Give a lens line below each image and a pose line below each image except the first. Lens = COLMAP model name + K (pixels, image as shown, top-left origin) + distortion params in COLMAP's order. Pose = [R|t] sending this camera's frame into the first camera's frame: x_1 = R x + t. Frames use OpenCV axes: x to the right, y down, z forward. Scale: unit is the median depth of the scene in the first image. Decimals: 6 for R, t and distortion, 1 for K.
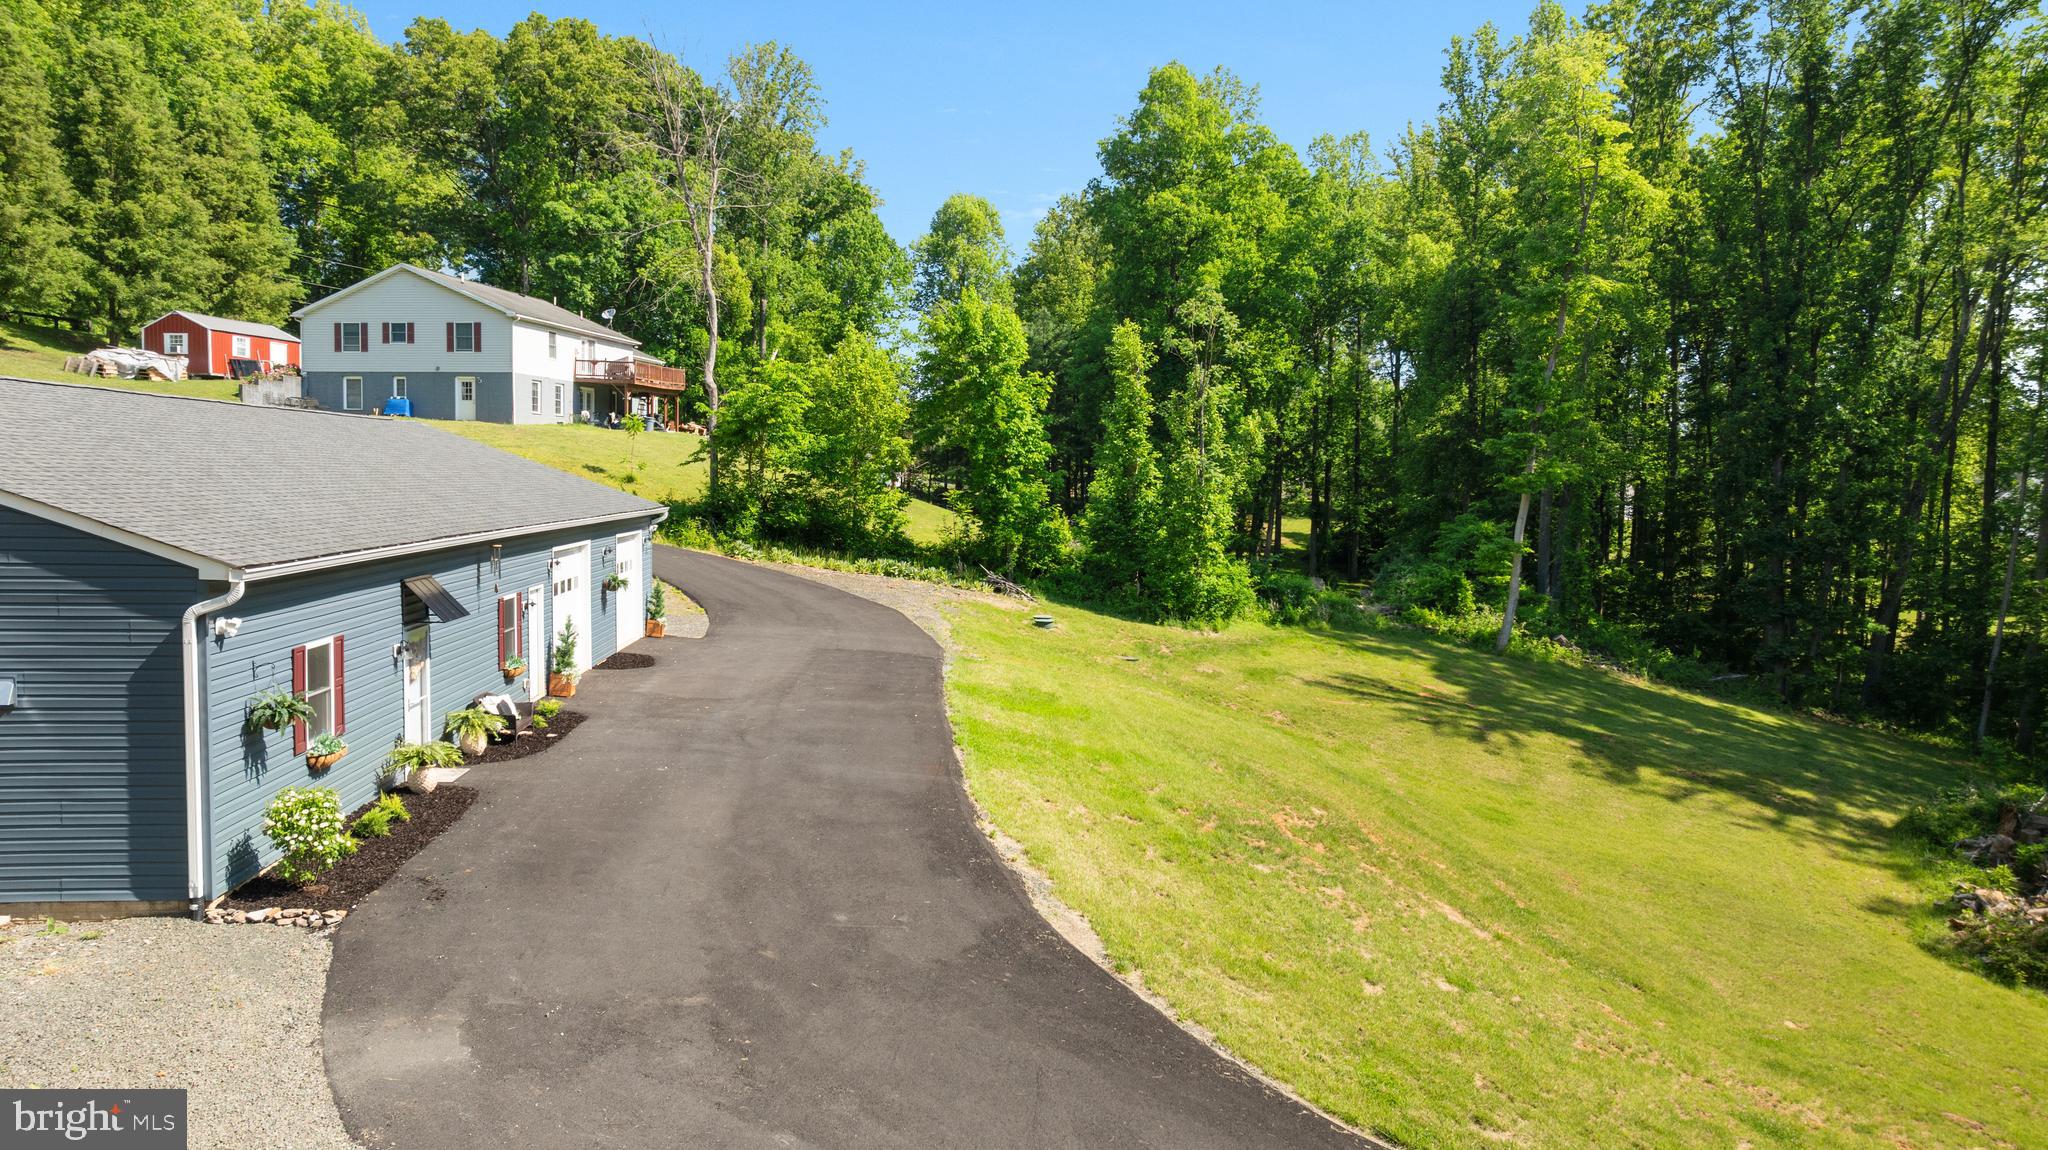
lens RADIAL K [[1418.7, 0, 1021.5], [0, 1418.7, 605.5], [0, 0, 1]] dist [-0.041293, 0.034780]
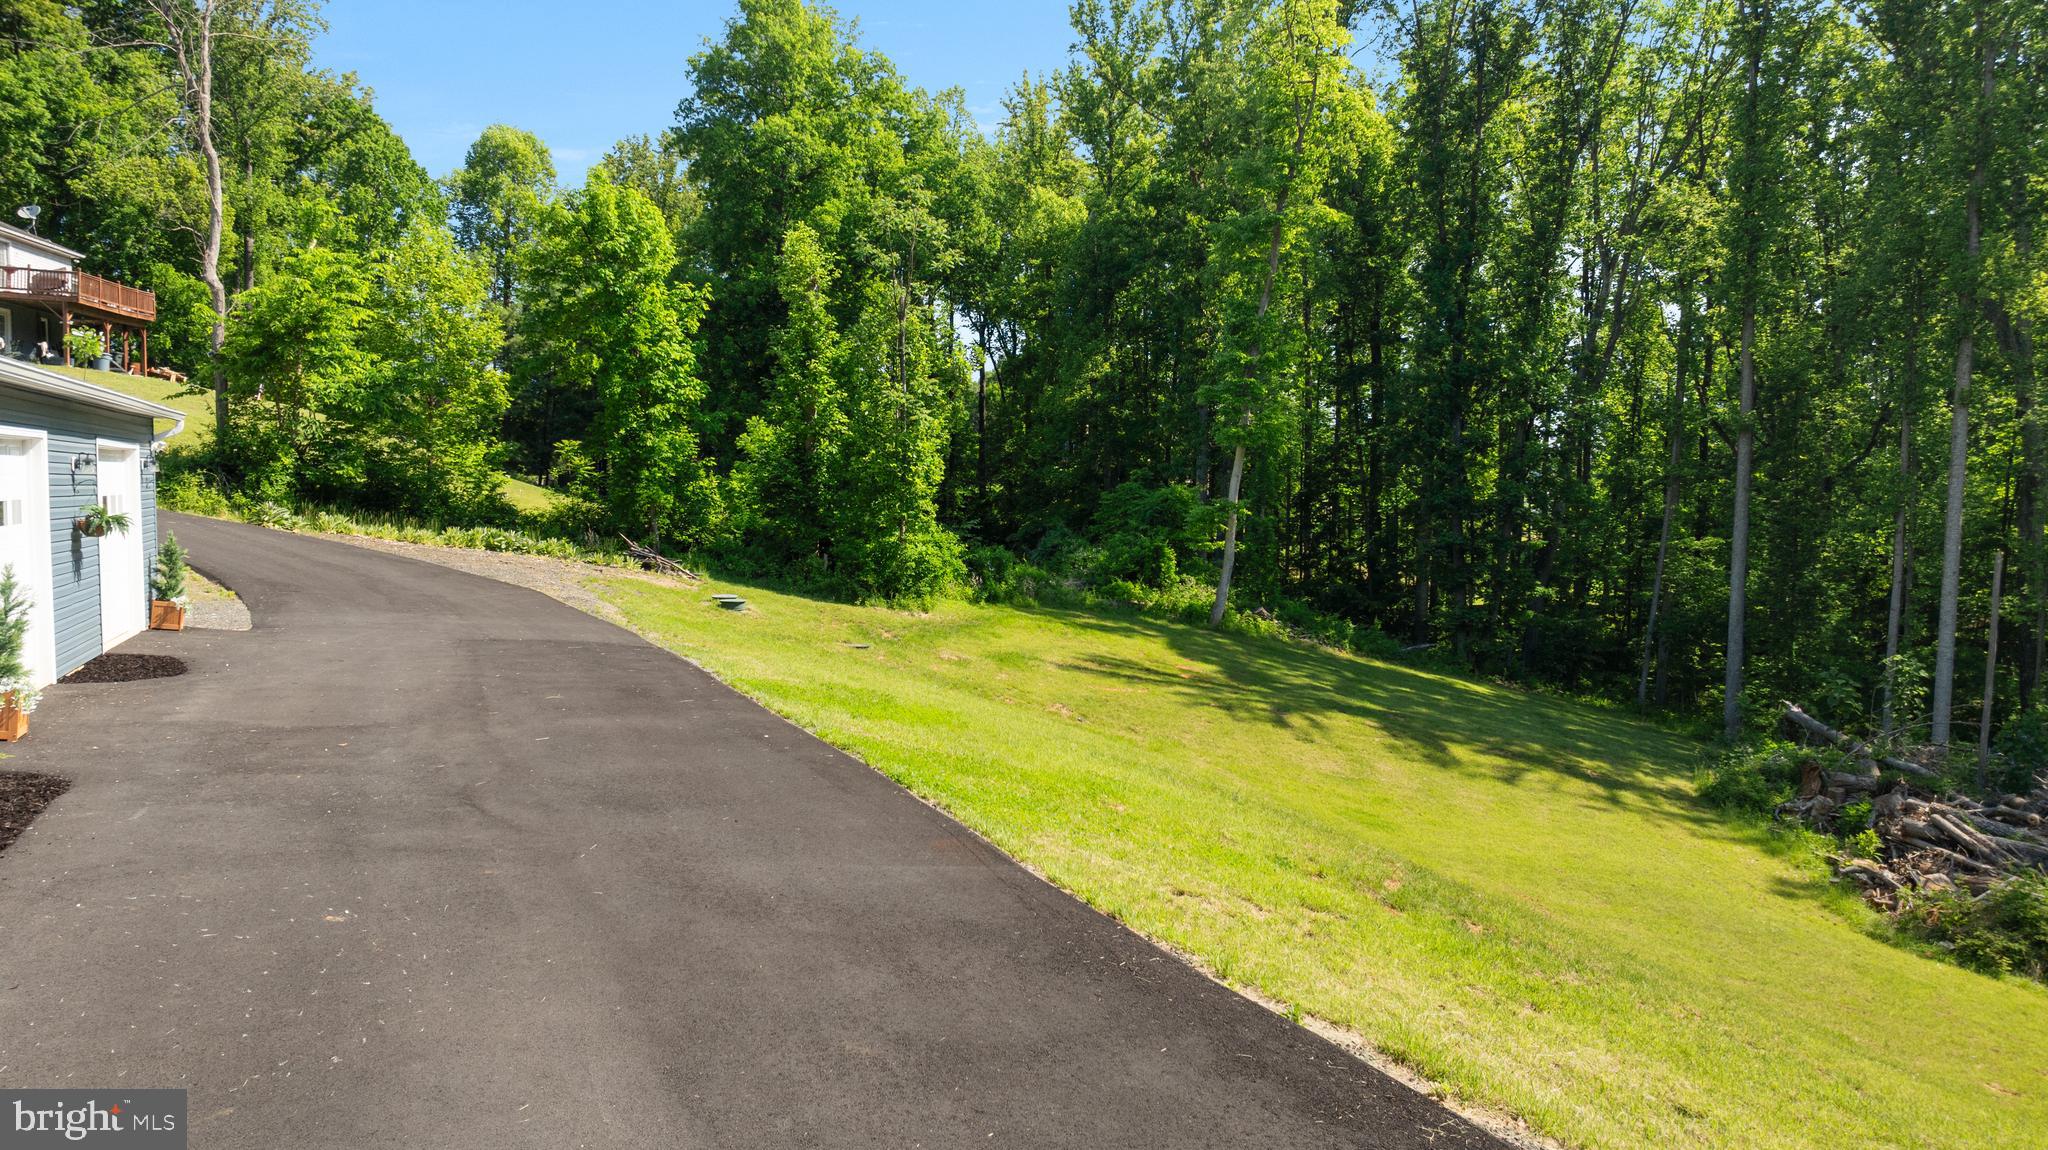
lens RADIAL K [[1418.7, 0, 1021.5], [0, 1418.7, 605.5], [0, 0, 1]] dist [-0.041293, 0.034780]
pose [[0.944895, -0.029633, 0.326031, -0.072268], [0.030172, 0.999539, 0.003406, 0.013436], [-0.325981, 0.006619, 0.945353, 0.211123]]
